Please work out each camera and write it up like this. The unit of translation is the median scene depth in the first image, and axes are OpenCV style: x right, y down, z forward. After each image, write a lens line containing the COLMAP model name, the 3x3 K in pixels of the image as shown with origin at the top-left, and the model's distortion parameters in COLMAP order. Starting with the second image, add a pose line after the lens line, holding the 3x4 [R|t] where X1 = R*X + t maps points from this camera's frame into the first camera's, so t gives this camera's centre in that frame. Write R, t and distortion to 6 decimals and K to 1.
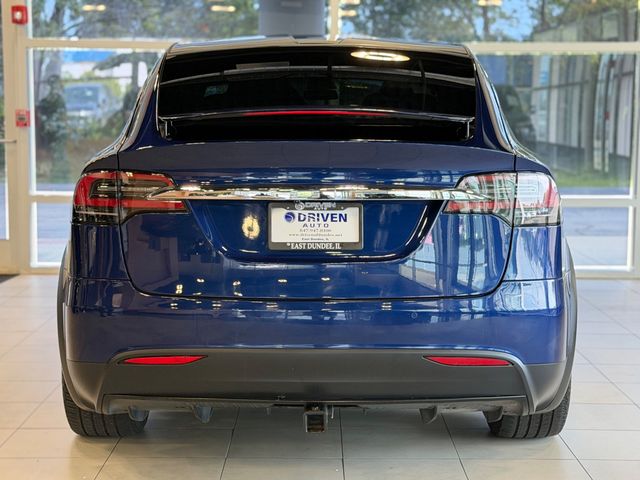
lens RADIAL K [[1210.6, 0, 319.9], [0, 1210.6, 241.9], [0, 0, 1]] dist [0.287758, 0.000000]
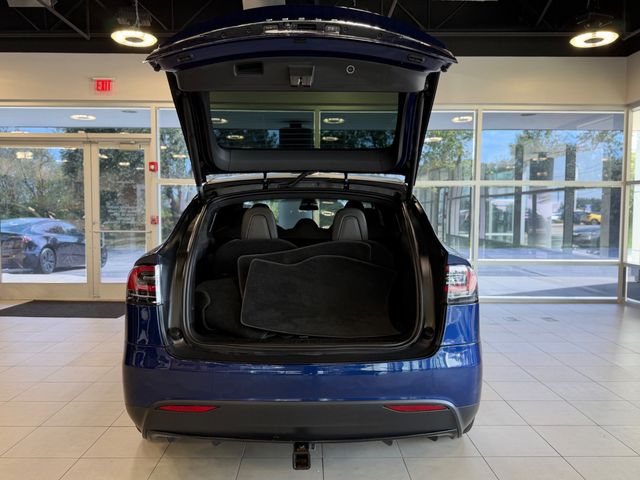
lens RADIAL K [[549.8, 0, 321.0], [0, 549.8, 243.5], [0, 0, 1]] dist [0.017216, 0.005234]
pose [[0.999867, 0.000440, 0.016304, 0.005790], [0.000416, 0.998623, -0.052457, -0.042669], [-0.016305, 0.052457, 0.998490, 0.330834]]
